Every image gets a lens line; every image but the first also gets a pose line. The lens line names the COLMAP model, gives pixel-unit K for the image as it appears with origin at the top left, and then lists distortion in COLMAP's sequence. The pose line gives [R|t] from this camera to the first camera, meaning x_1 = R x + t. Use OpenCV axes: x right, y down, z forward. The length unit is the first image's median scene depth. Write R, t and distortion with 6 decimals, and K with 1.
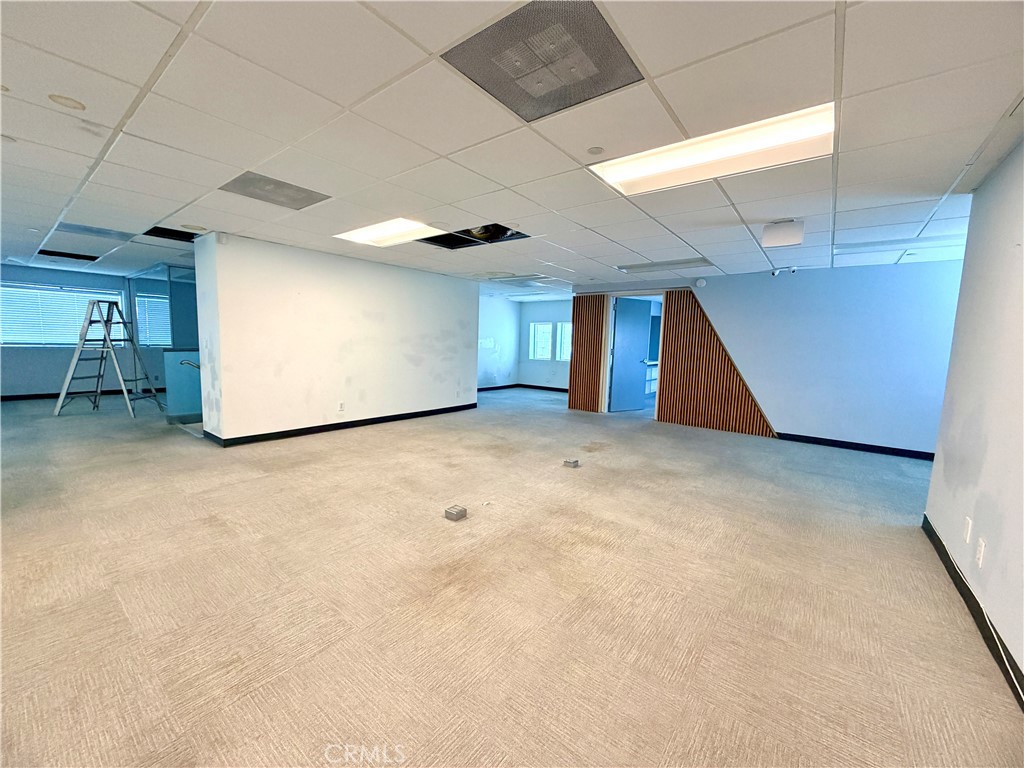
lens RADIAL K [[407.2, 0, 509.7], [0, 407.2, 382.6], [0, 0, 1]] dist [-0.002697, 0.000484]
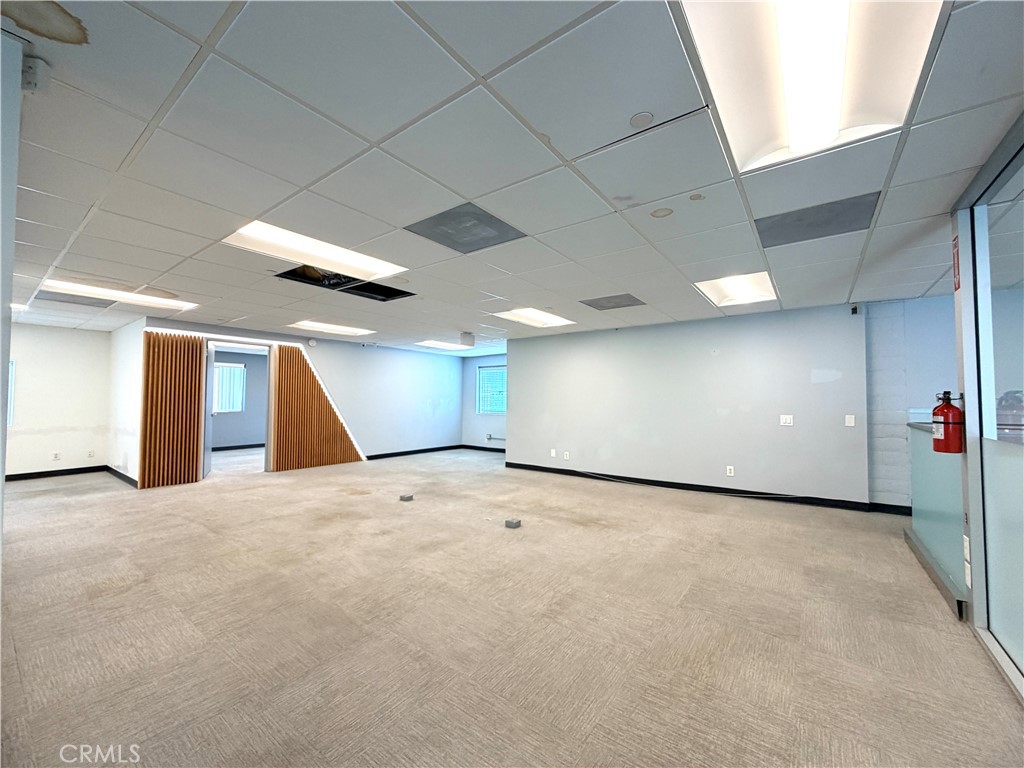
lens RADIAL K [[407.2, 0, 510.0], [0, 407.2, 384.7], [0, 0, 1]] dist [-0.002697, 0.000484]
pose [[-0.016991, 0.004320, 0.999846, -1.107664], [0.097422, 0.995240, -0.002645, -0.101825], [-0.995098, 0.097362, -0.017331, 0.734602]]
